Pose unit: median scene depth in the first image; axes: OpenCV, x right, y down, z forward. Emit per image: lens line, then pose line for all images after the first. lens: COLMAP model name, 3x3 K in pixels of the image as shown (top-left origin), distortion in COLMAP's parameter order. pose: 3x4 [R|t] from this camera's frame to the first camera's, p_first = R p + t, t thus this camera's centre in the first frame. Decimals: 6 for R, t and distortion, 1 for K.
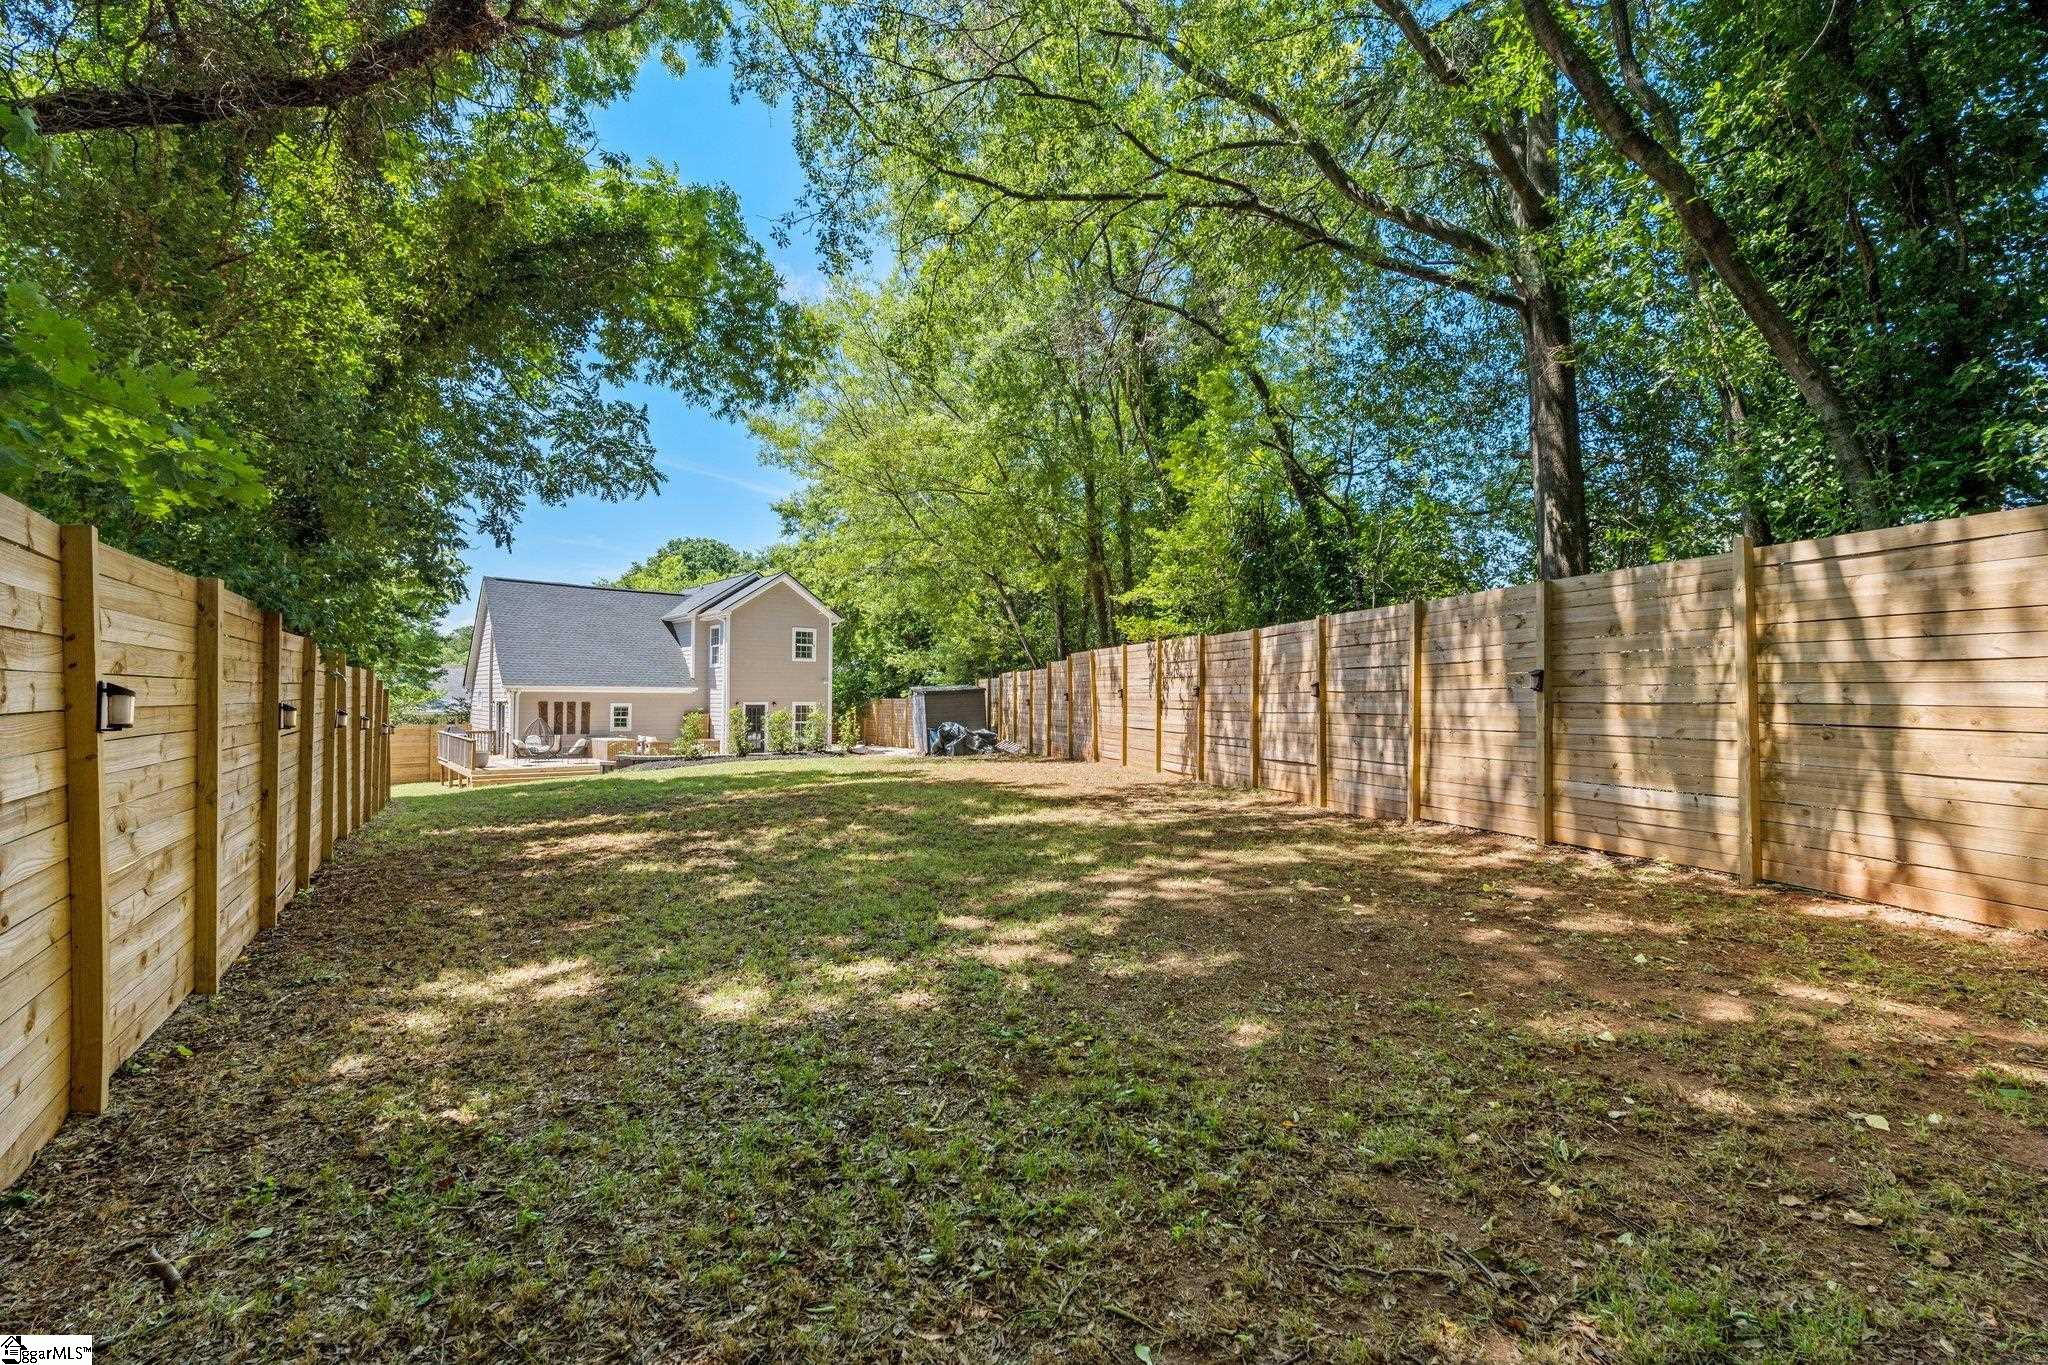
lens RADIAL K [[896.5, 0, 1023.2], [0, 896.5, 686.1], [0, 0, 1]] dist [-0.002221, -0.000385]
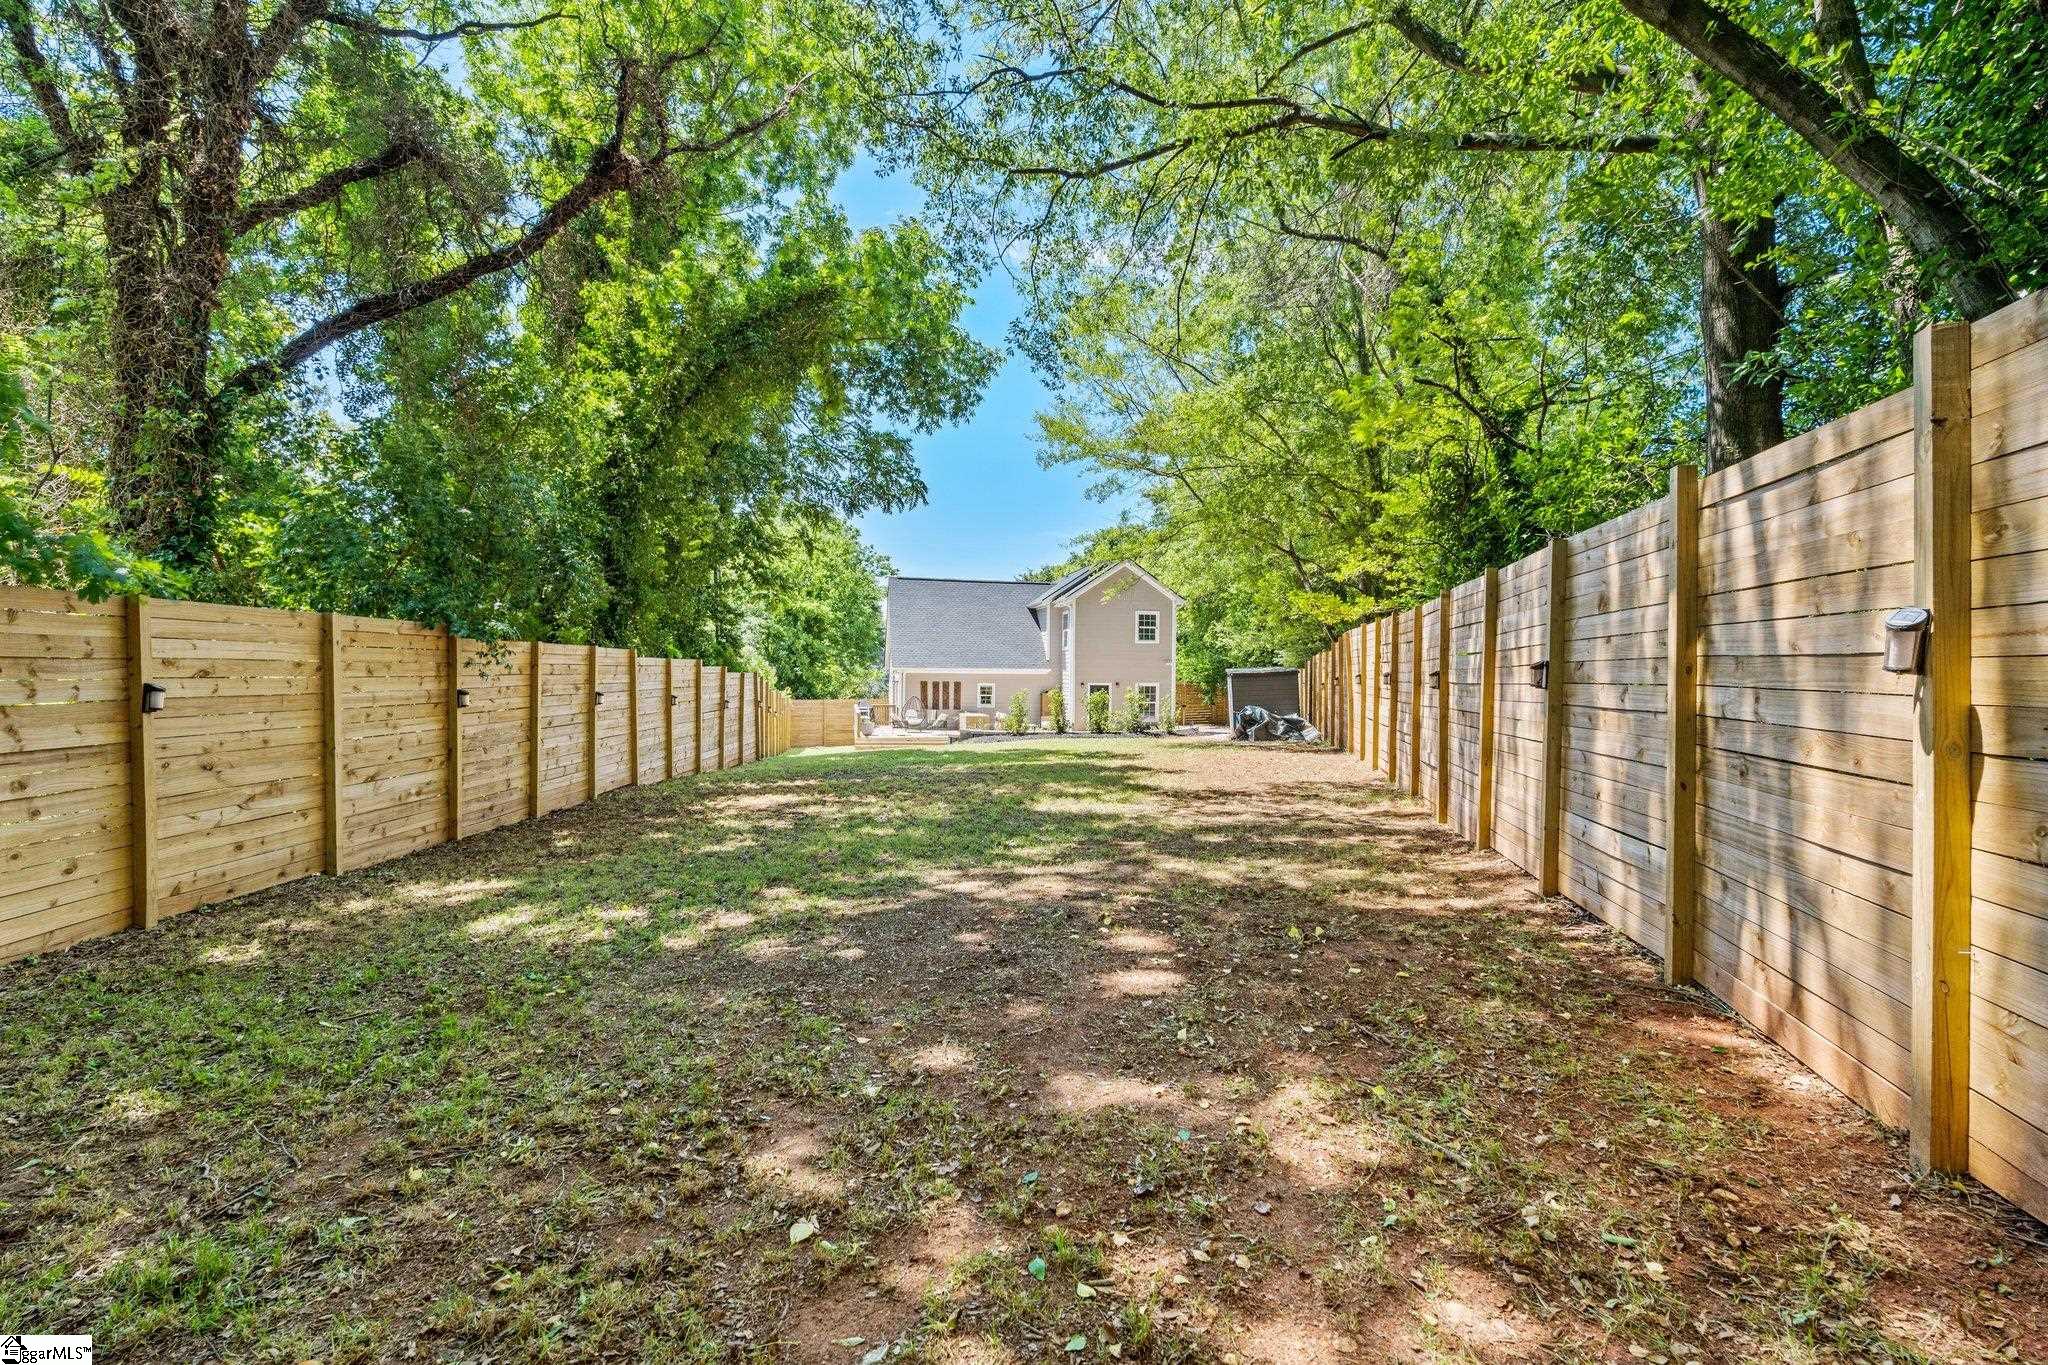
lens RADIAL K [[896.5, 0, 1022.9], [0, 896.5, 675.3], [0, 0, 1]] dist [-0.002221, -0.000385]
pose [[0.872781, 0.003175, -0.488102, 0.173511], [0.003124, 0.999922, 0.012090, -0.004869], [0.488102, -0.012077, 0.872703, 0.044076]]
